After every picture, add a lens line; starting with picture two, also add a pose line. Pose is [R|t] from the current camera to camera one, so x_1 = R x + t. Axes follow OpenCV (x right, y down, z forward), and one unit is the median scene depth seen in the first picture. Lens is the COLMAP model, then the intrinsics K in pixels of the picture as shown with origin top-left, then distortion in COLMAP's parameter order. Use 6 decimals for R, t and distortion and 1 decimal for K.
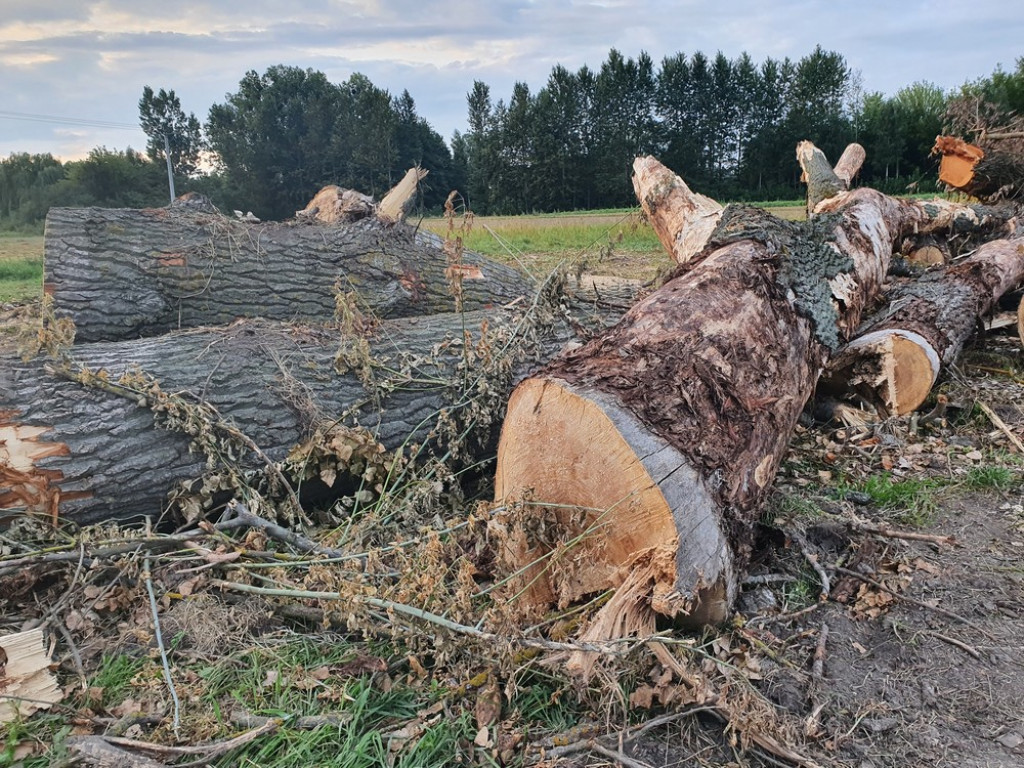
lens RADIAL K [[795.8, 0, 519.4], [0, 795.8, 386.0], [0, 0, 1]] dist [0.016611, 0.000072]
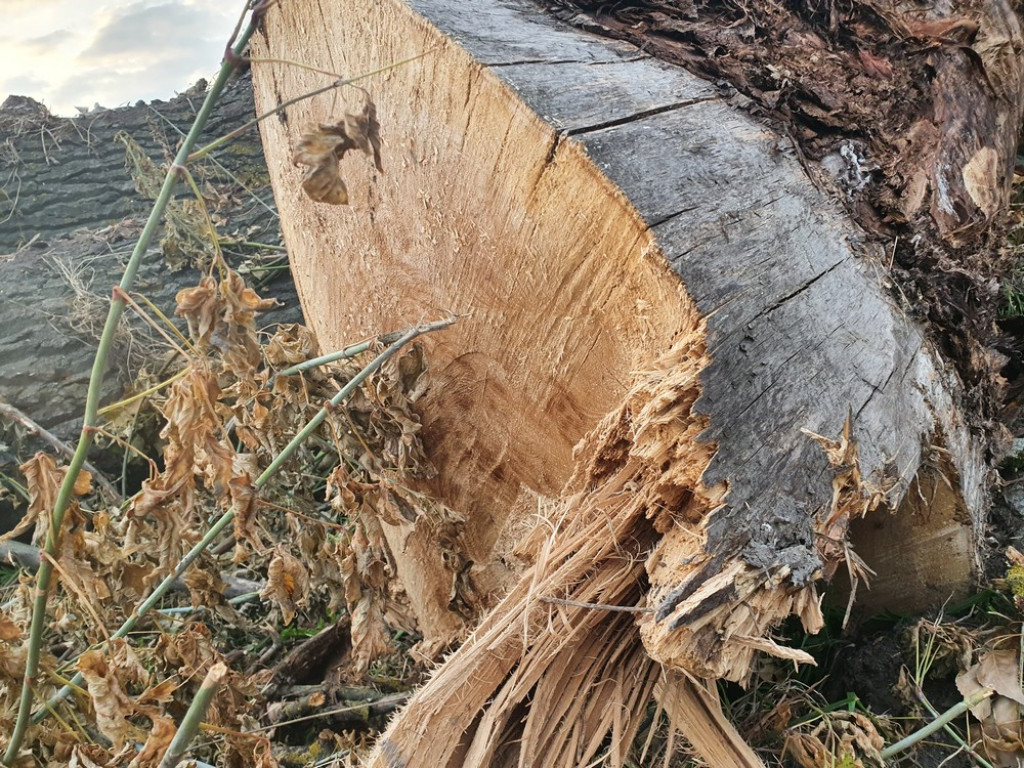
lens RADIAL K [[793.6, 0, 521.9], [0, 793.6, 400.7], [0, 0, 1]] dist [0.034323, -0.026881]
pose [[0.952893, -0.234182, -0.192752, 0.163403], [0.248515, 0.967147, 0.053541, 0.160823], [0.173881, -0.098921, 0.979786, 0.661124]]
